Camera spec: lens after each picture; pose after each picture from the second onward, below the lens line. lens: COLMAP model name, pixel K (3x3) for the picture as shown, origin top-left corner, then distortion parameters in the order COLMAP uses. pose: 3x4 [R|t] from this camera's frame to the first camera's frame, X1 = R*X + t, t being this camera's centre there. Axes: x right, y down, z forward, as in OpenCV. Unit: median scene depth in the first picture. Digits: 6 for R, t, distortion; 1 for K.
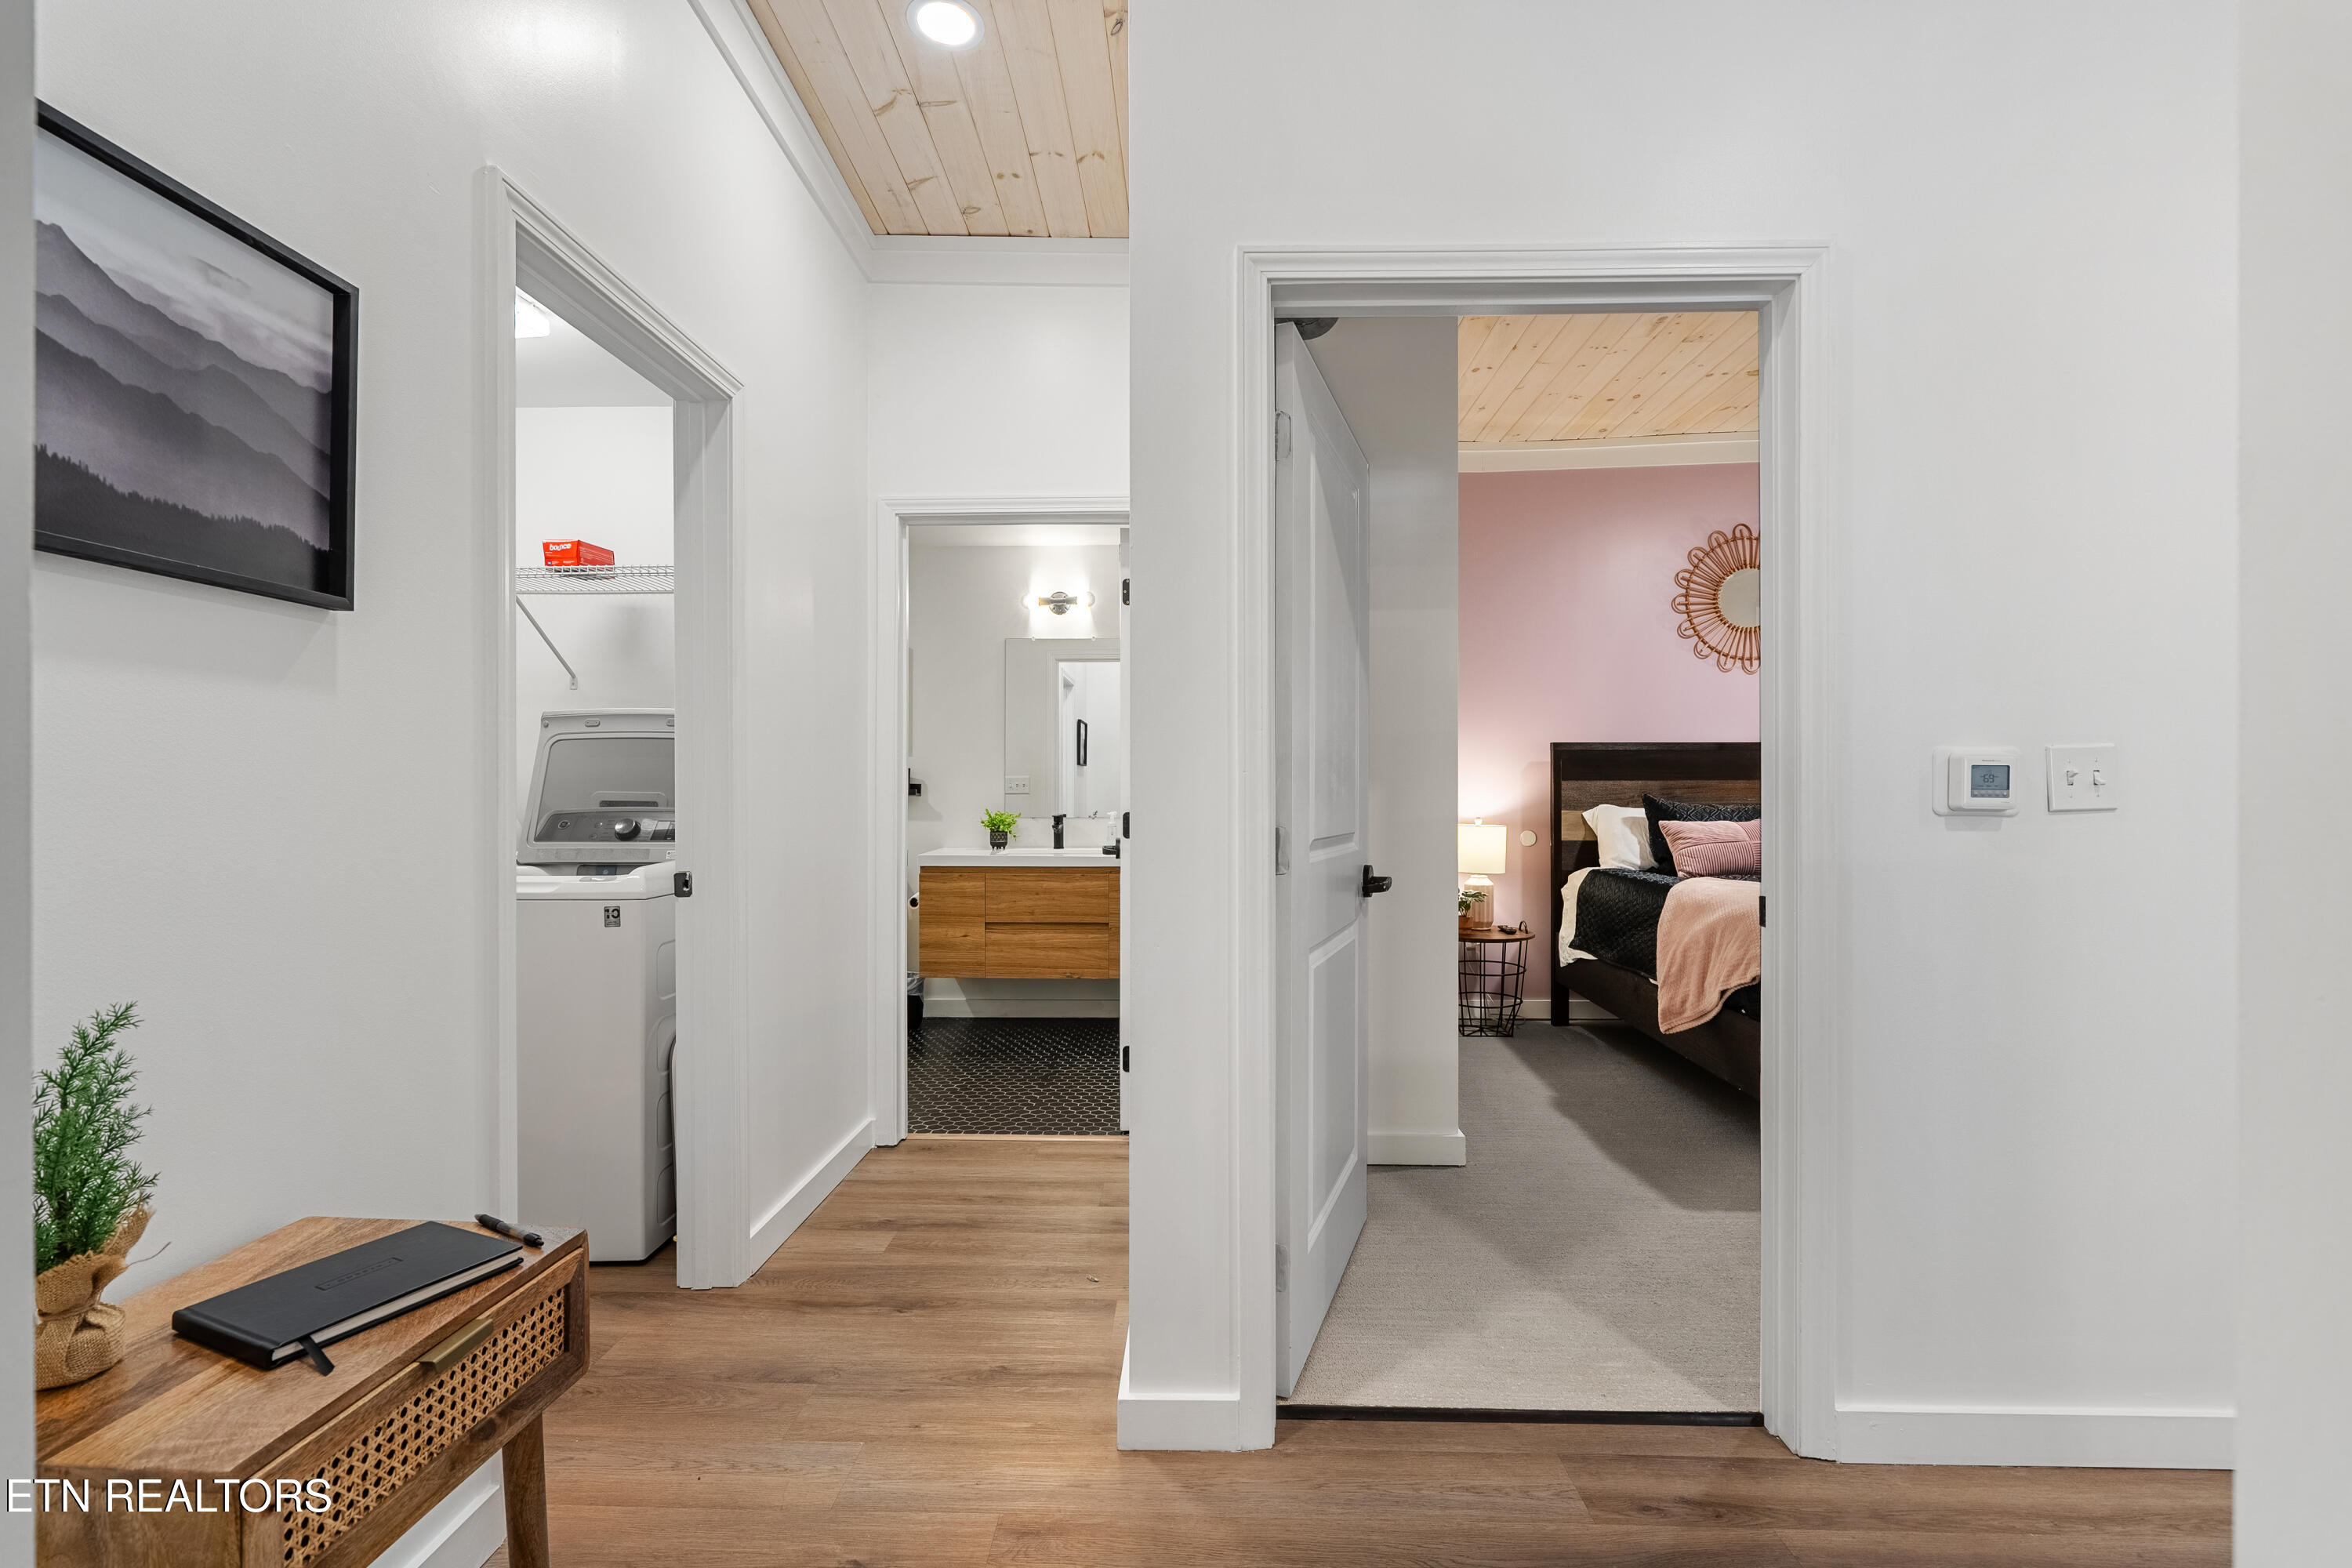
lens RADIAL K [[1086.2, 0, 1173.2], [0, 1086.2, 791.0], [0, 0, 1]] dist [-0.001929, 0.001037]
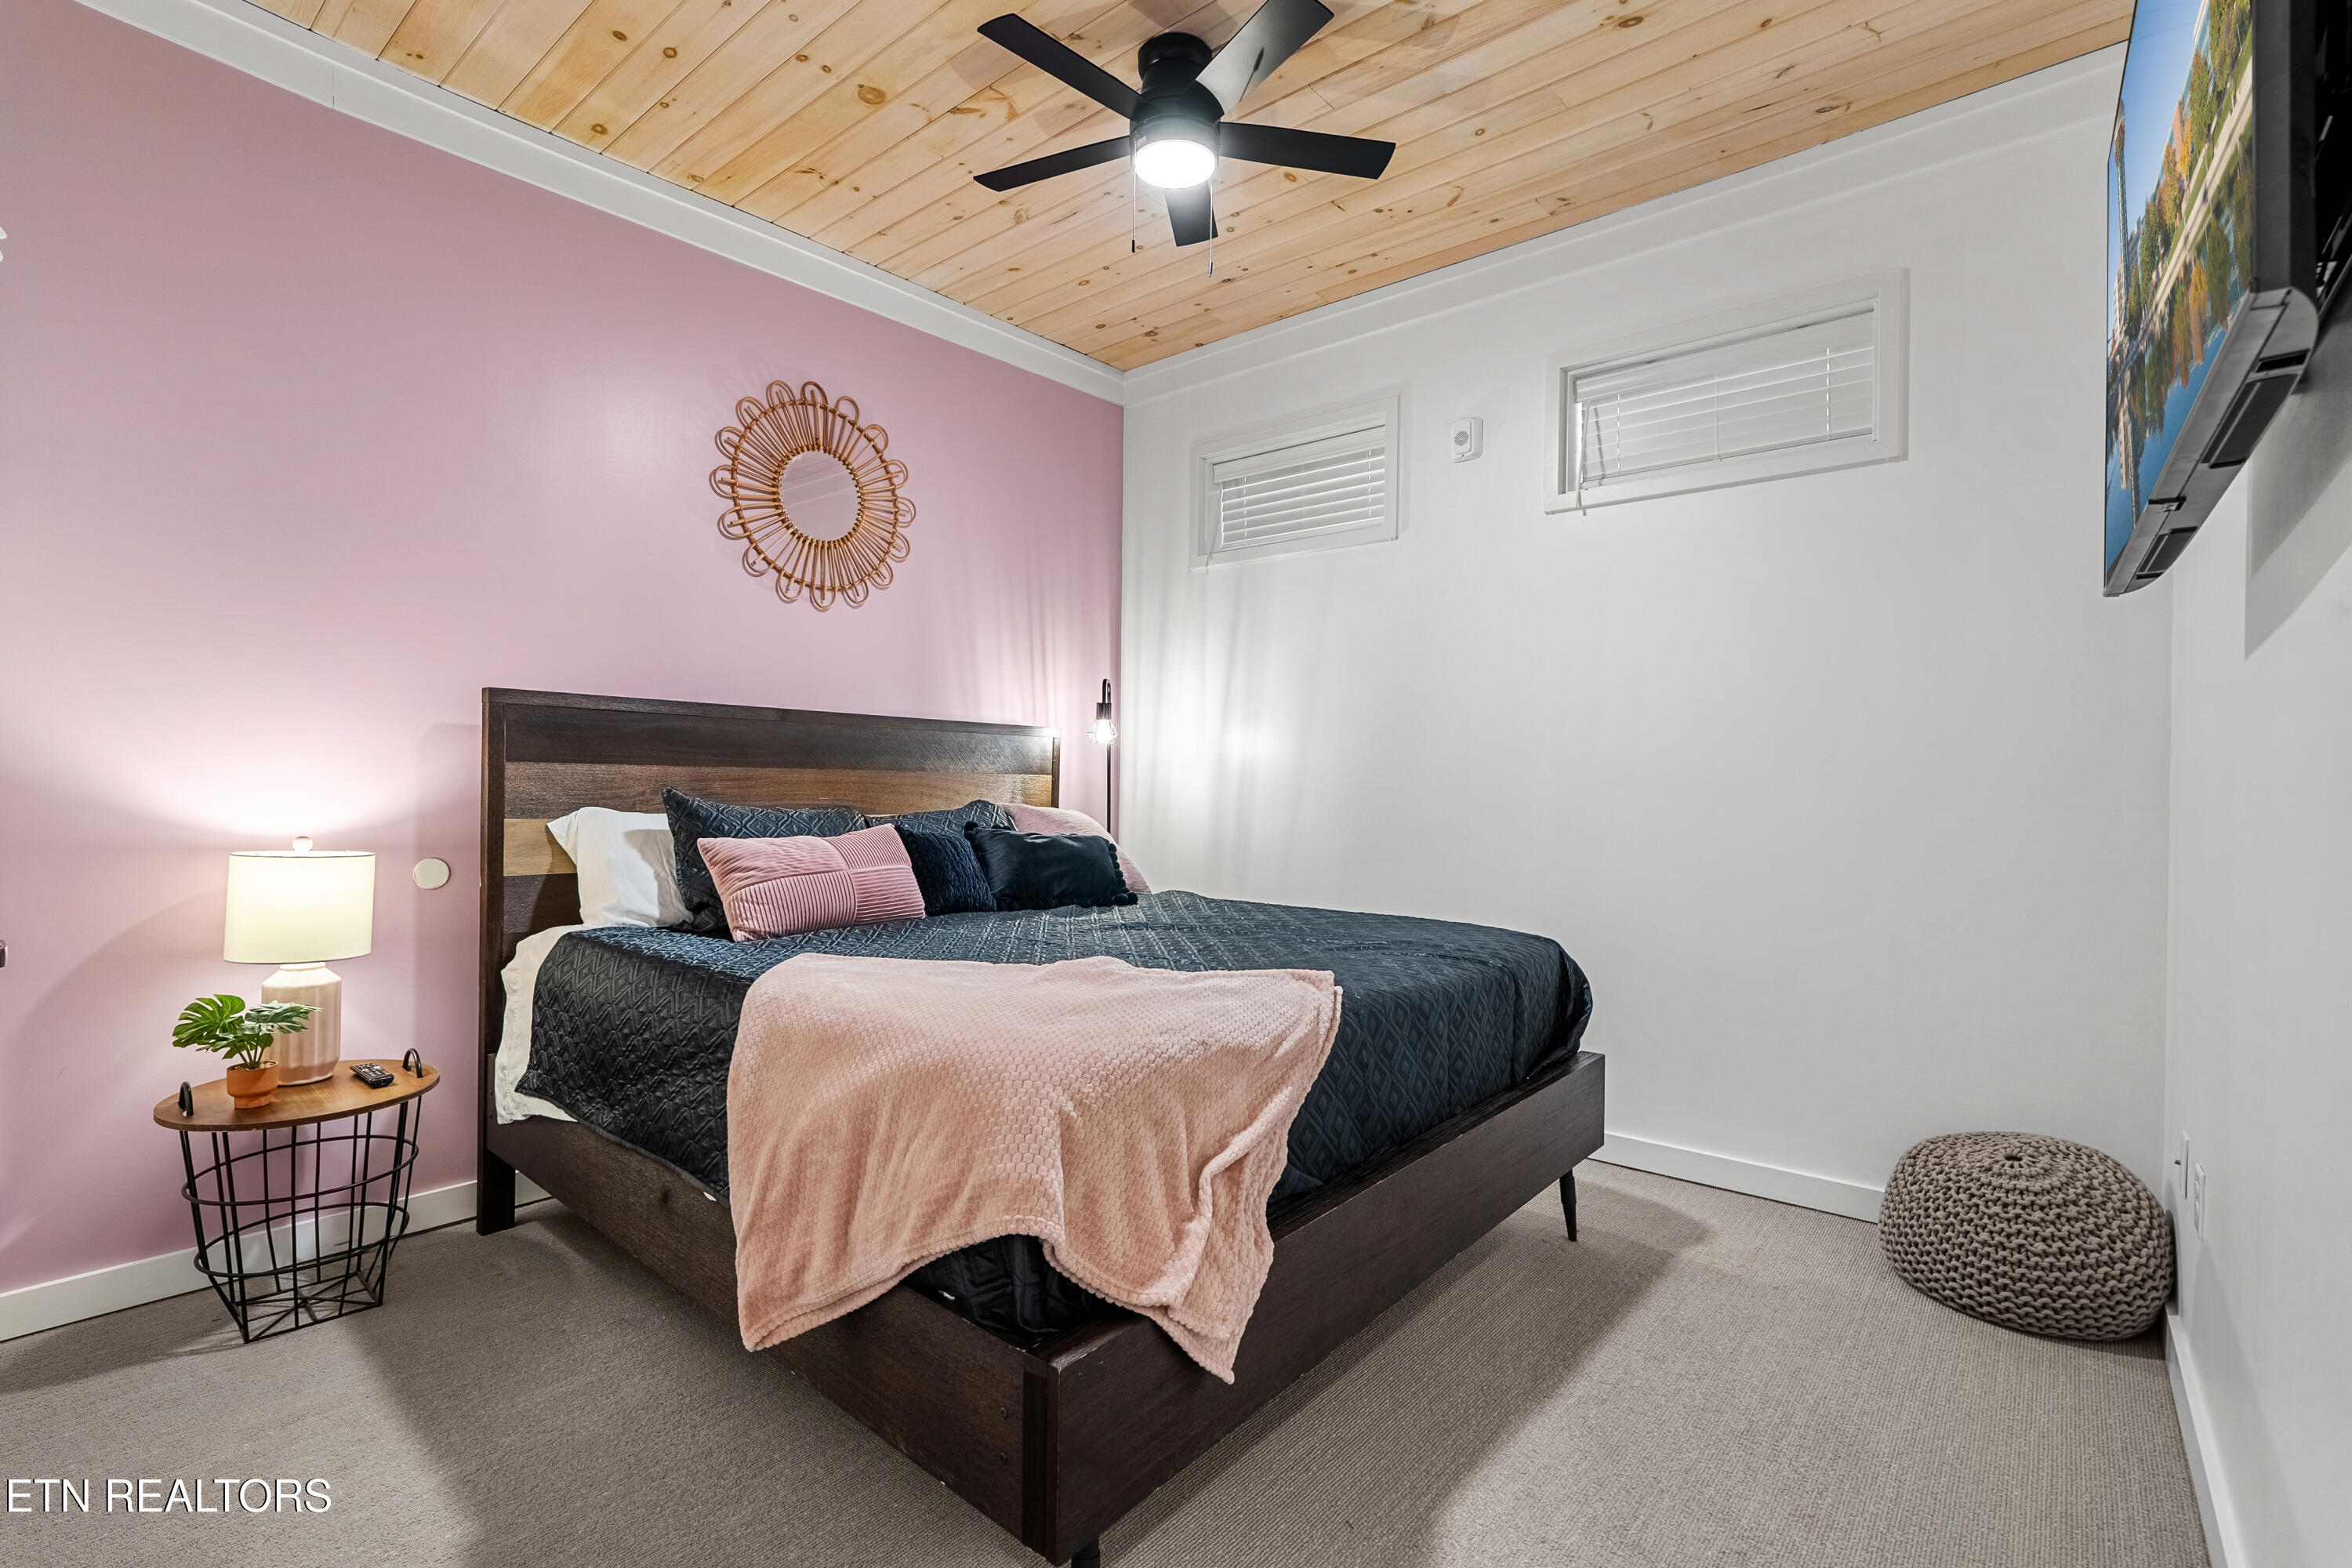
lens RADIAL K [[1086.2, 0, 1167.2], [0, 1086.2, 786.4], [0, 0, 1]] dist [-0.001929, 0.001037]
pose [[0.632827, 0.012494, 0.774192, 0.156431], [-0.014753, 0.999883, -0.004078, -0.000173], [-0.774153, -0.008841, 0.632937, 0.427055]]
